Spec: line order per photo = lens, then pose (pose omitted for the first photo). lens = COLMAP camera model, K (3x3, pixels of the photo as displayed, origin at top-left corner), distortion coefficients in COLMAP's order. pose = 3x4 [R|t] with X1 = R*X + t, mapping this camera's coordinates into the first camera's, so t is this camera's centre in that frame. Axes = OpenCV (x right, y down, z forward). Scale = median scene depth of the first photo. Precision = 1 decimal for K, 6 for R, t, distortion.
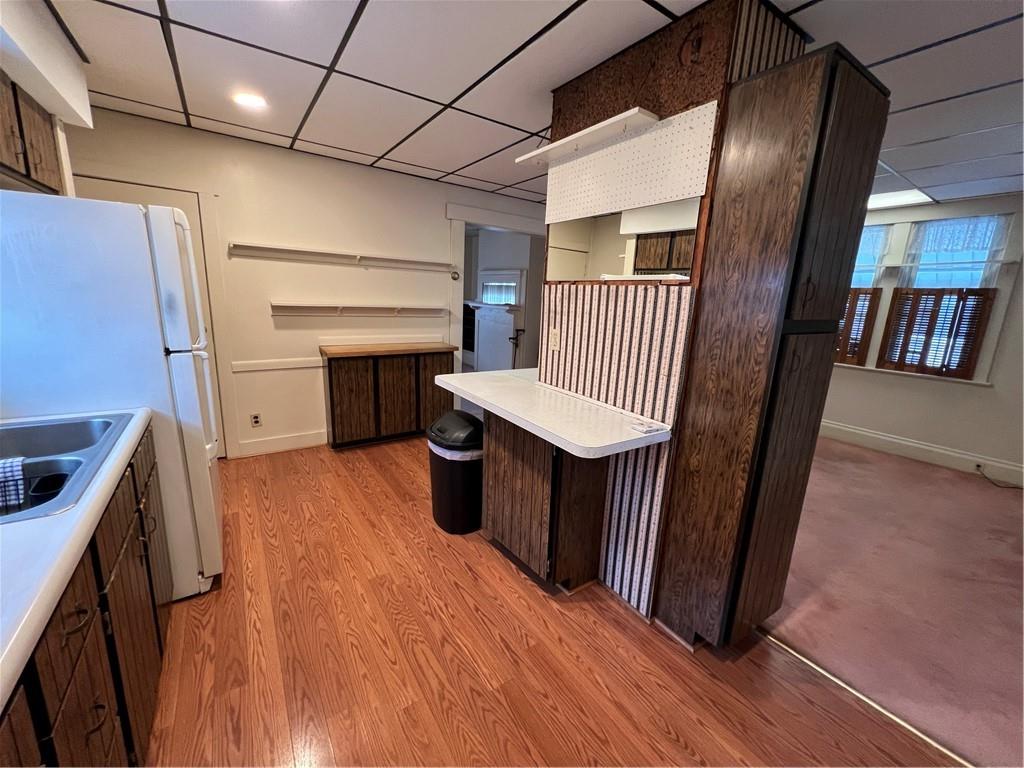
lens RADIAL K [[415.0, 0, 512.0], [0, 415.0, 384.0], [0, 0, 1]] dist [-0.001601, -0.000241]
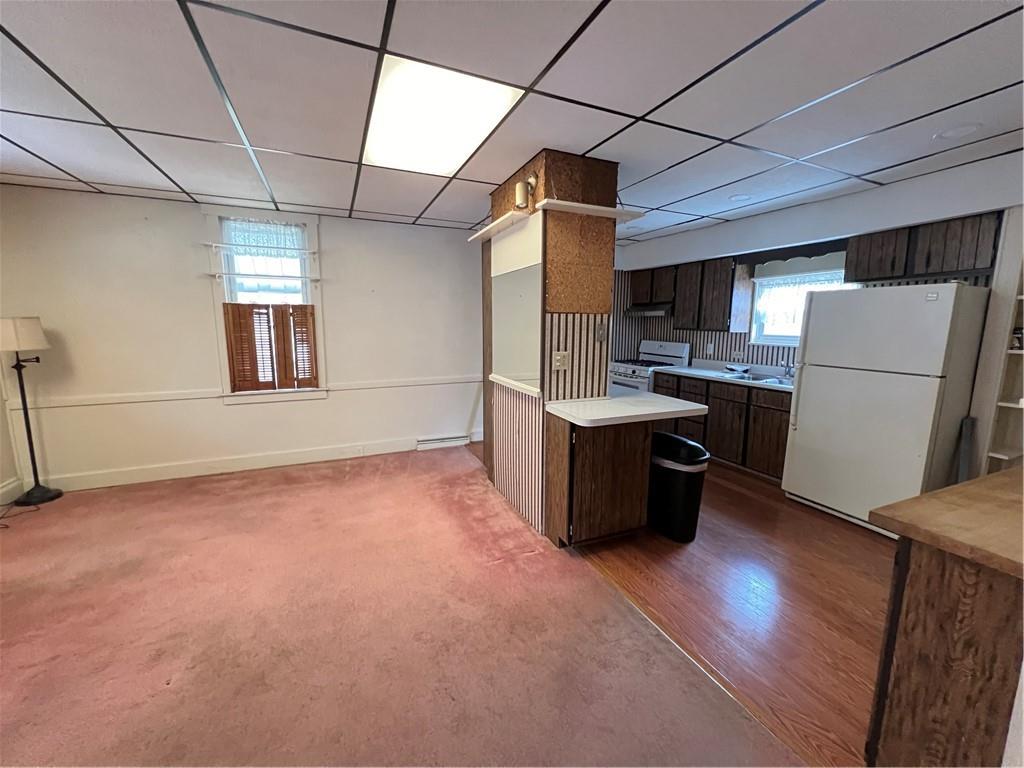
lens RADIAL K [[415.0, 0, 512.0], [0, 415.0, 384.0], [0, 0, 1]] dist [-0.001601, -0.000241]
pose [[-0.982543, -0.076369, 0.169639, 0.132589], [-0.010620, 0.933395, 0.358694, -0.471740], [-0.185733, 0.350631, -0.917911, 2.160738]]
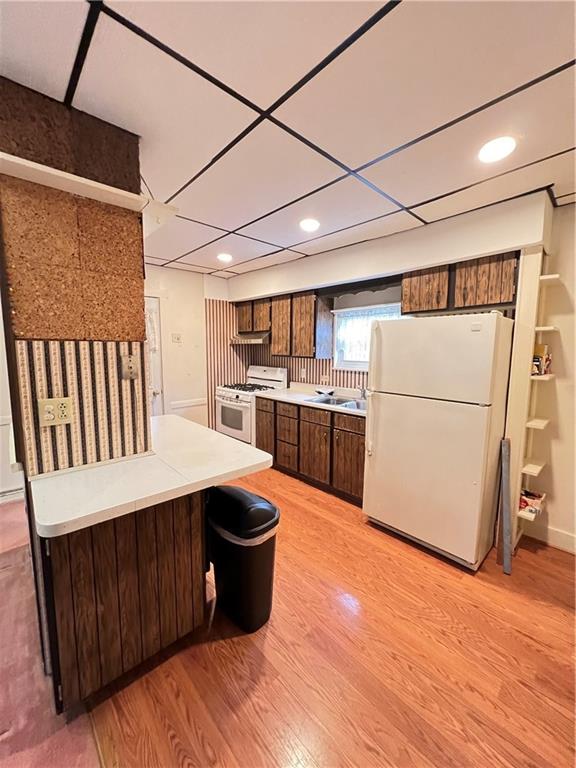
lens RADIAL K [[311.3, 0, 288.0], [0, 311.3, 384.0], [0, 0, 1]] dist [-0.001601, -0.000241]
pose [[-0.987492, -0.032063, -0.154372, -0.120902], [-0.079874, 0.945897, 0.314481, -0.386274], [0.135937, 0.322878, -0.936627, 1.653263]]
